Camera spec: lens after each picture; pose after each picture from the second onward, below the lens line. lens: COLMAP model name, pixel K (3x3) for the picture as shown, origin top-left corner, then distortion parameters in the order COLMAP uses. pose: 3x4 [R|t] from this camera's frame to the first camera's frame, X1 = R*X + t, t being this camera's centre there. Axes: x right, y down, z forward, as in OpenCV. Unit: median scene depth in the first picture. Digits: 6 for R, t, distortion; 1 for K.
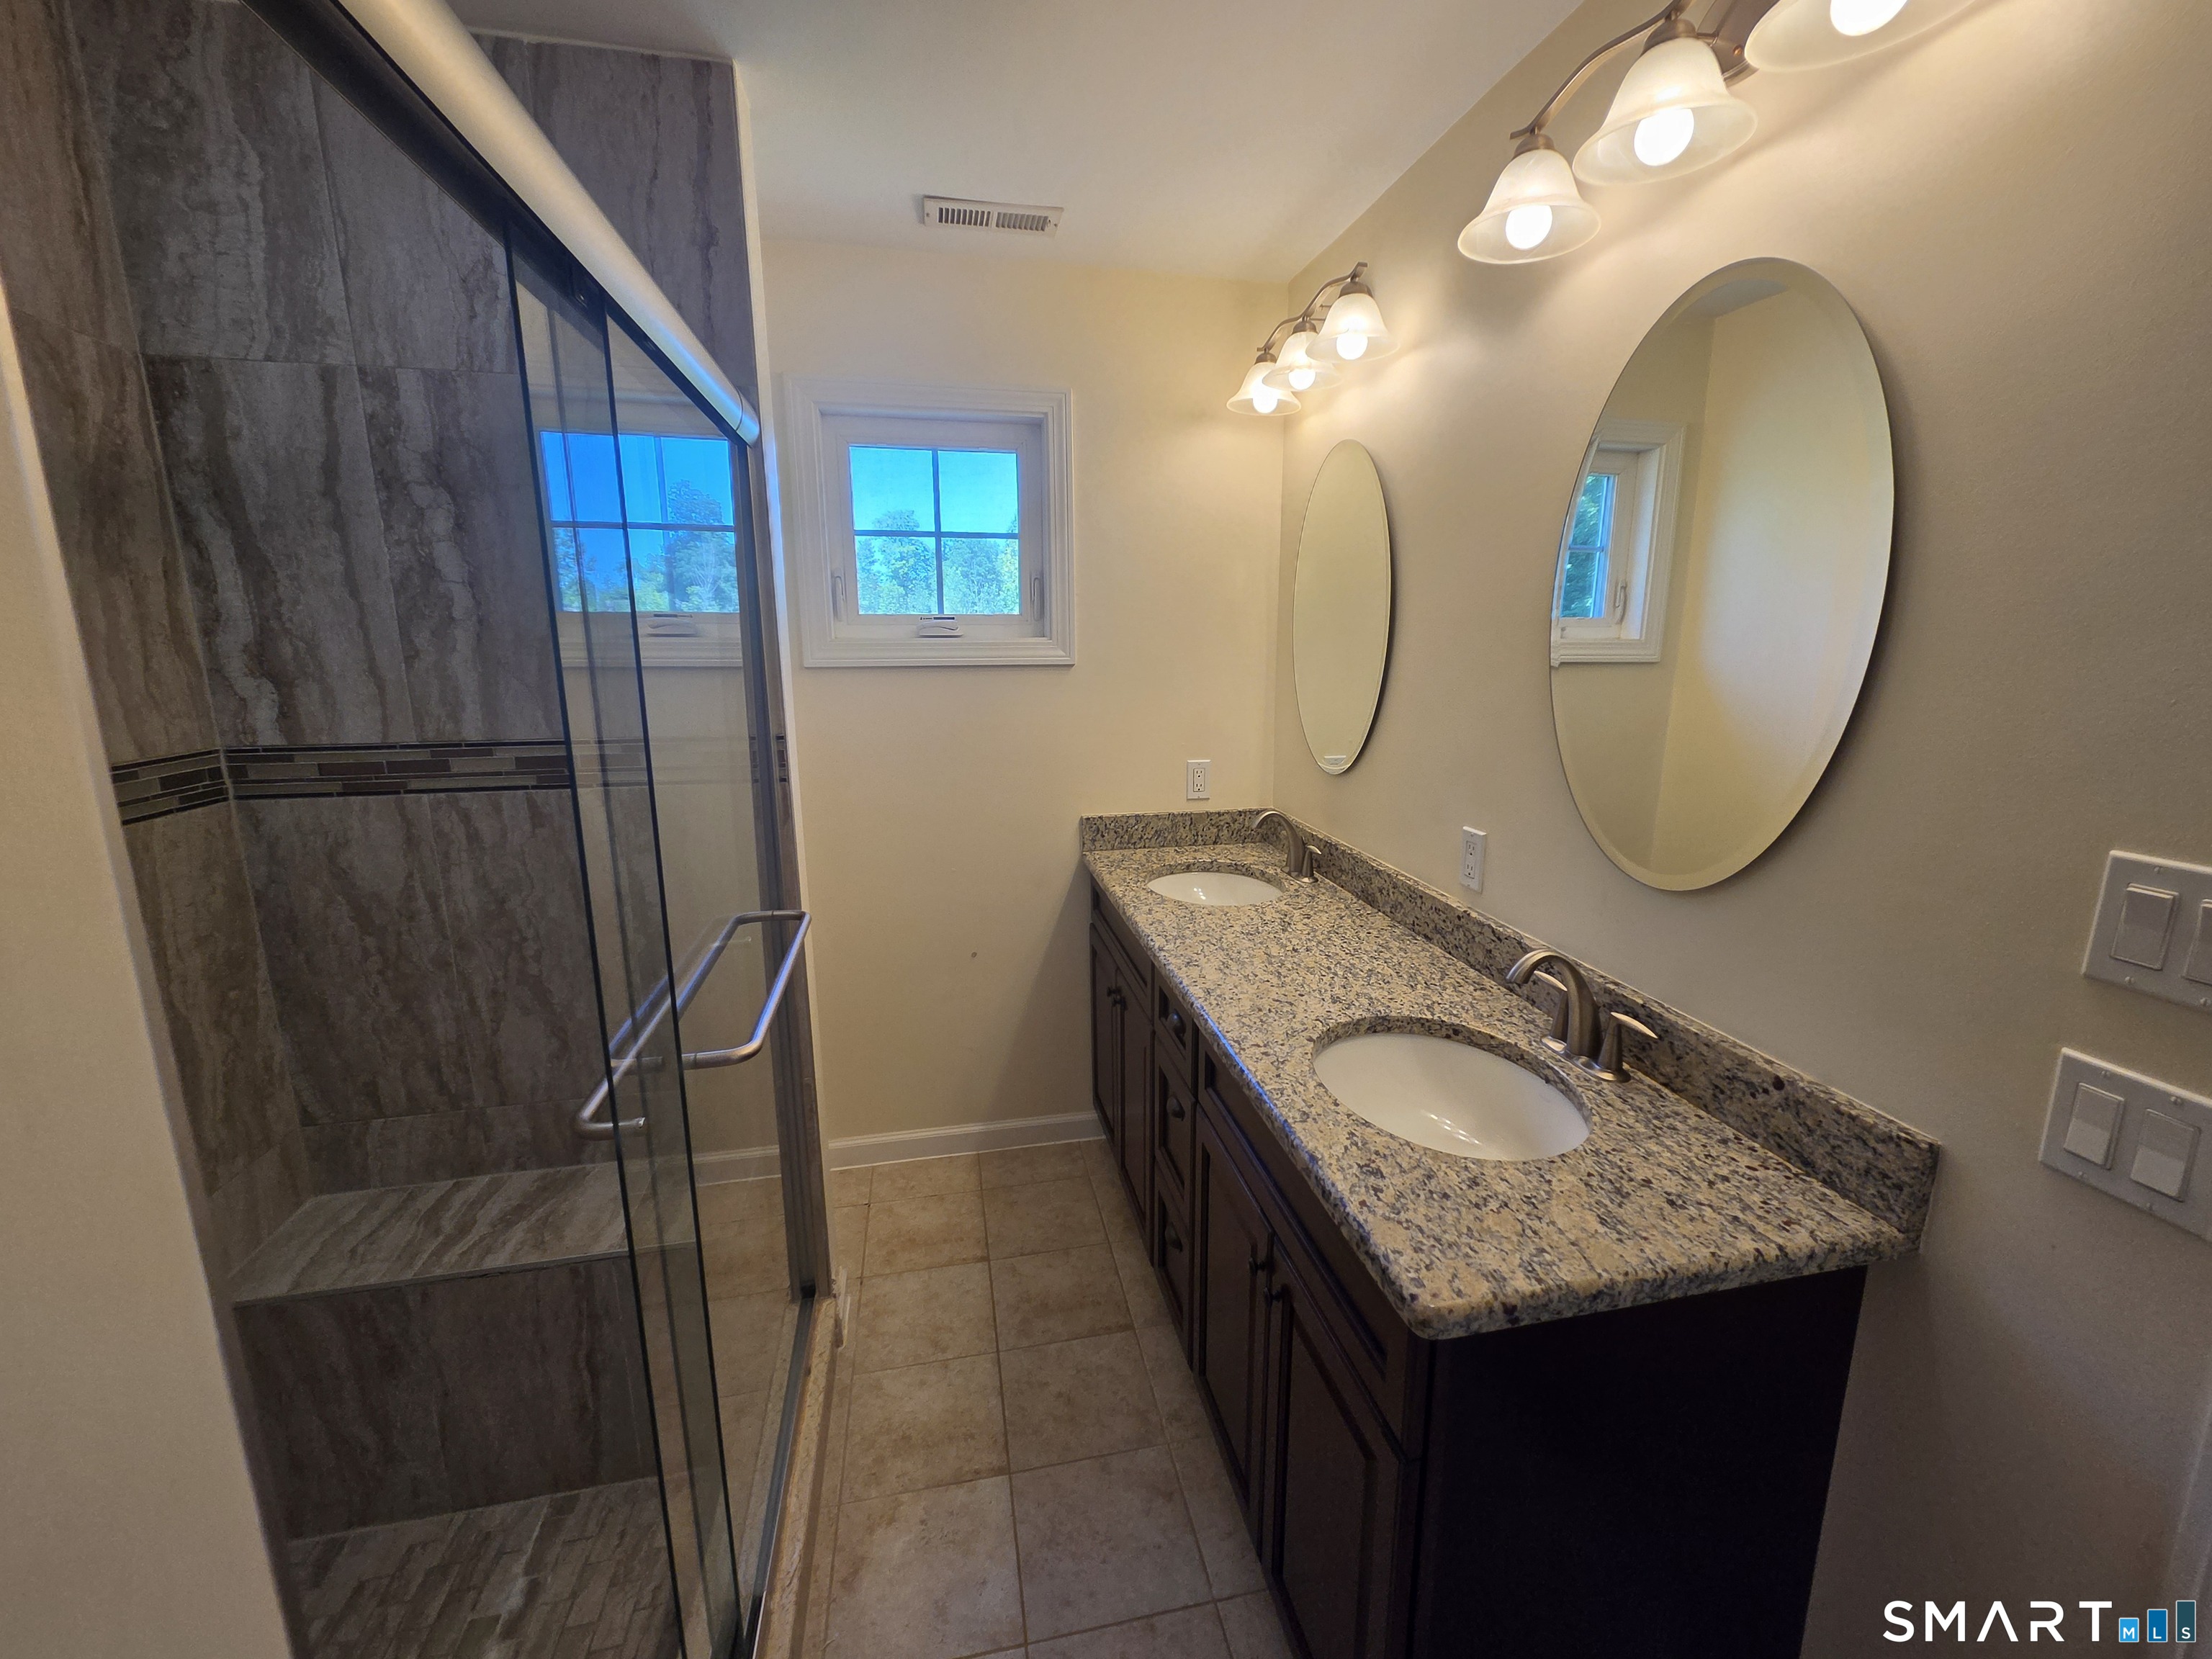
lens RADIAL K [[901.3, 0, 1118.1], [0, 901.3, 824.8], [0, 0, 1]] dist [-0.002911, 0.000164]
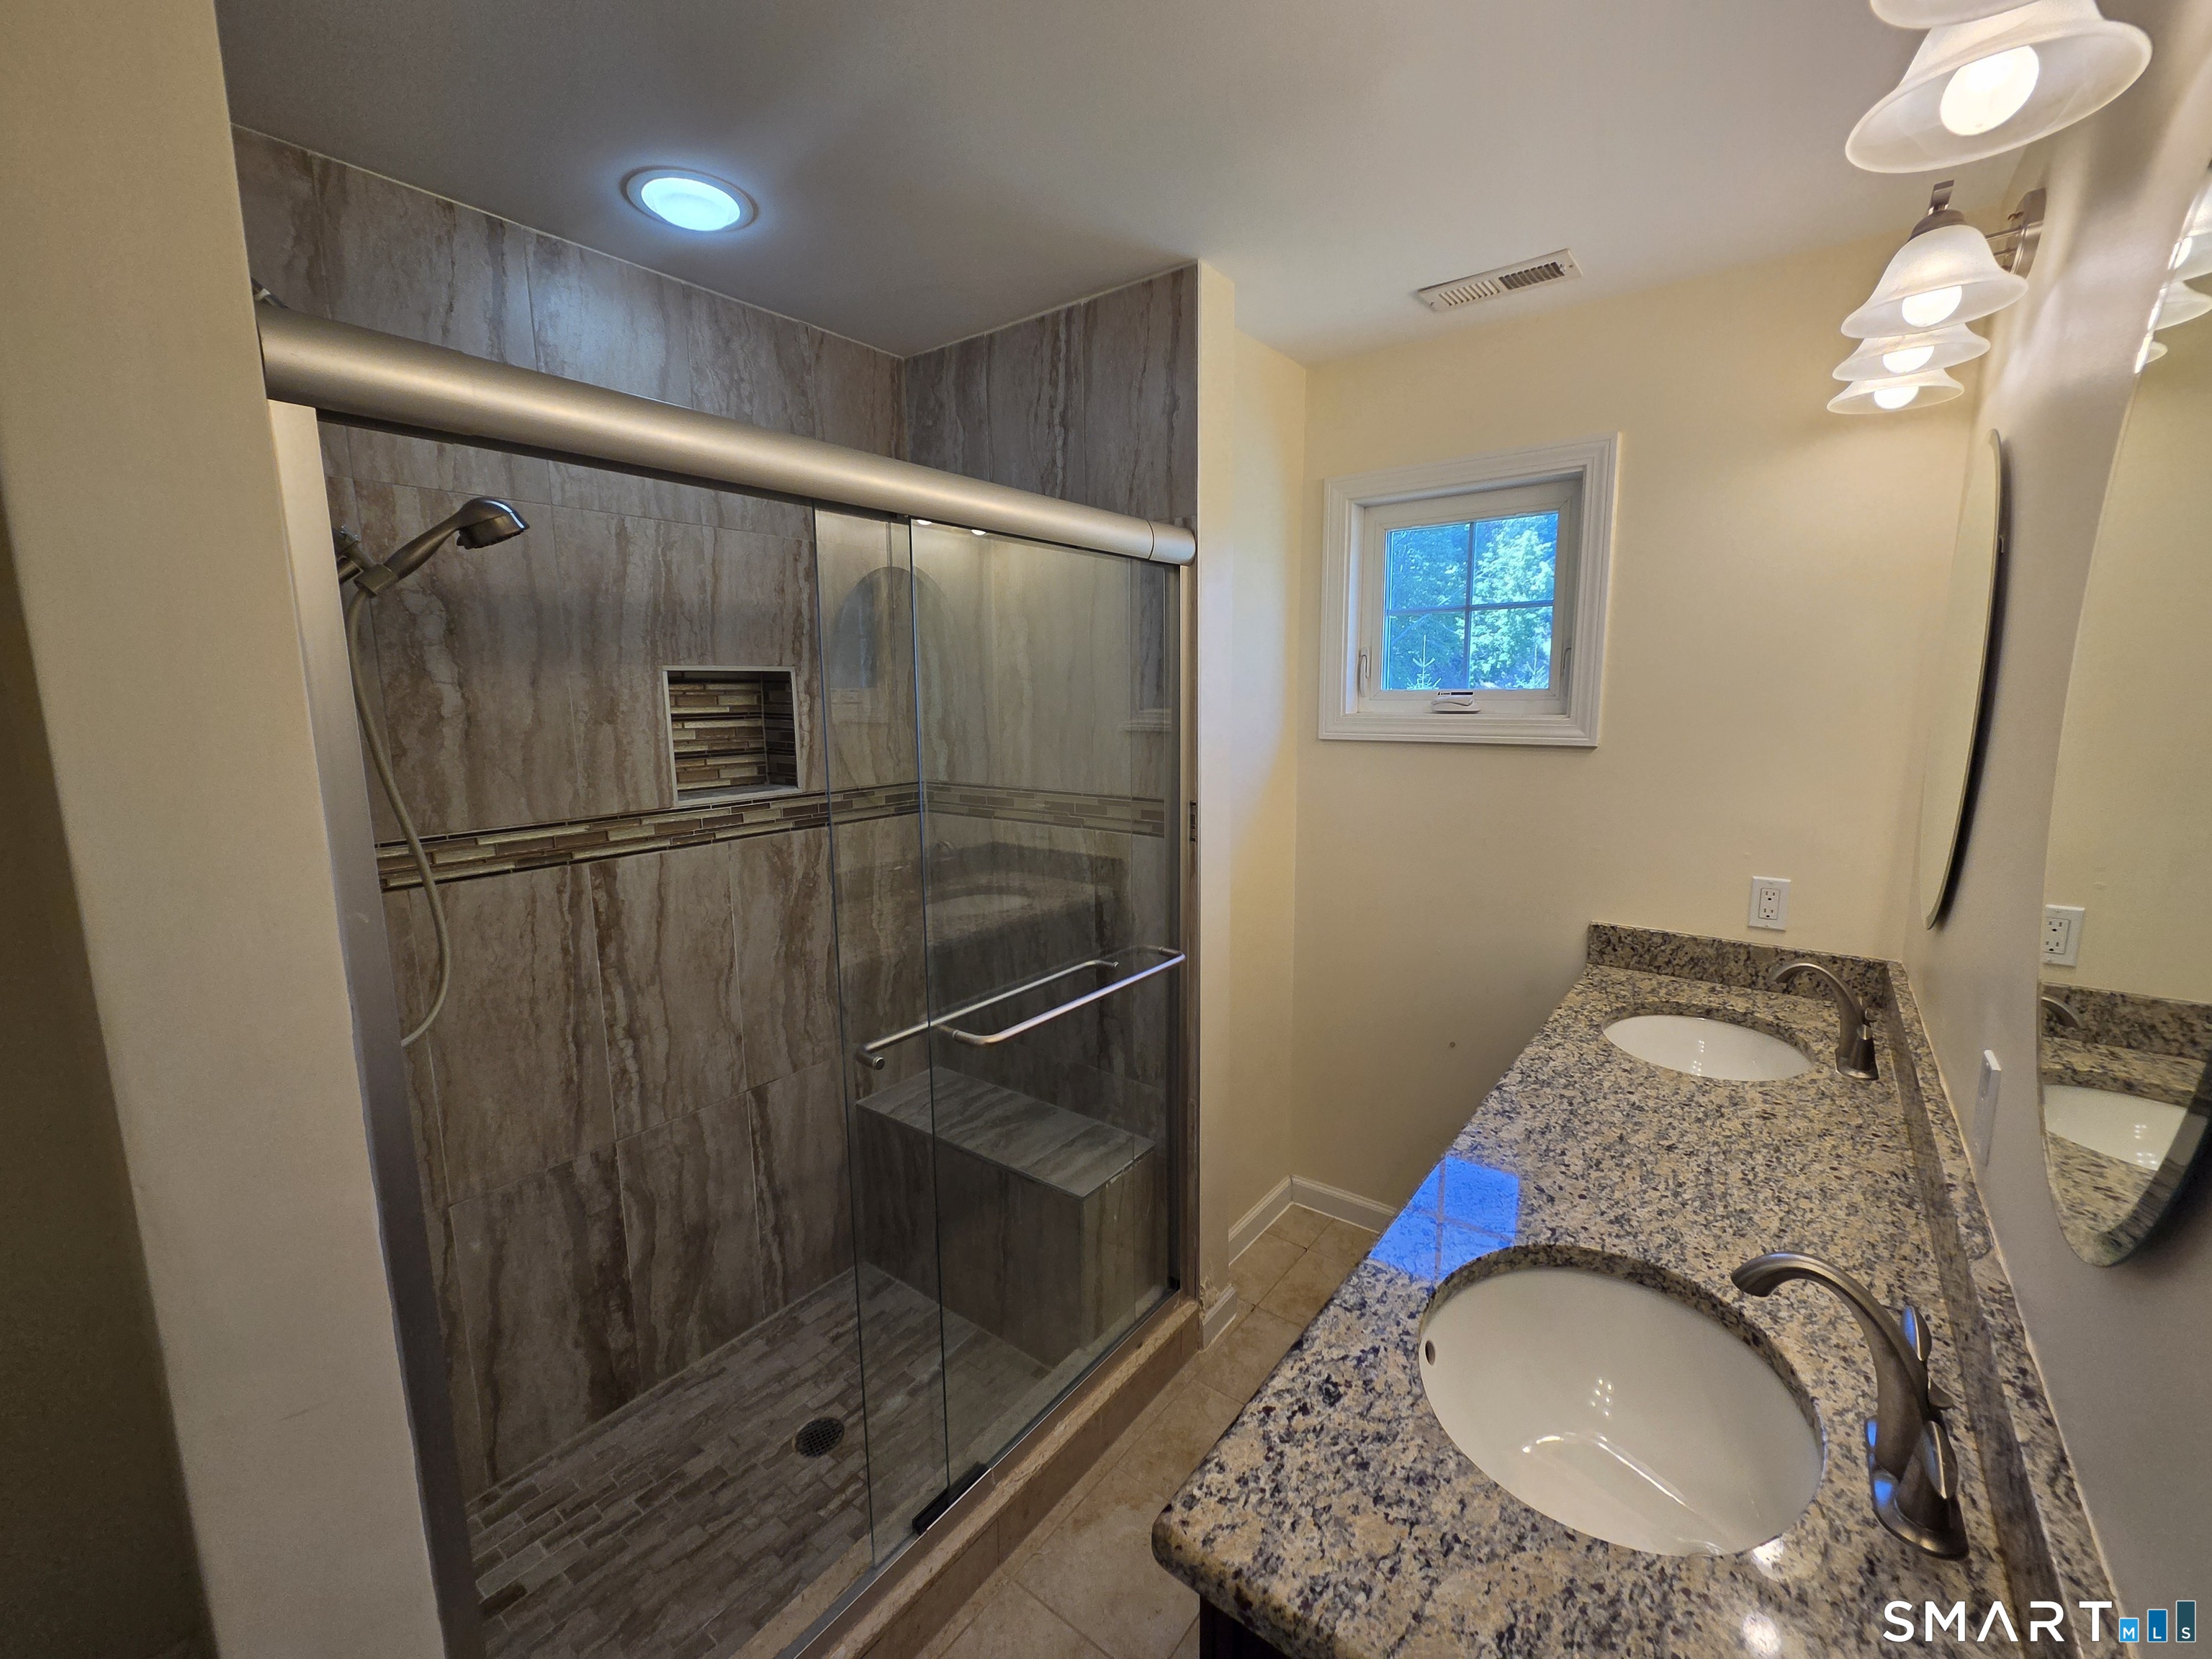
lens RADIAL K [[901.3, 0, 1155.8], [0, 901.3, 830.4], [0, 0, 1]] dist [-0.002911, 0.000164]
pose [[0.665968, 0.113341, -0.737320, 0.469528], [-0.146359, 0.989033, 0.019839, -0.079640], [0.731482, 0.094701, 0.675252, 0.172022]]
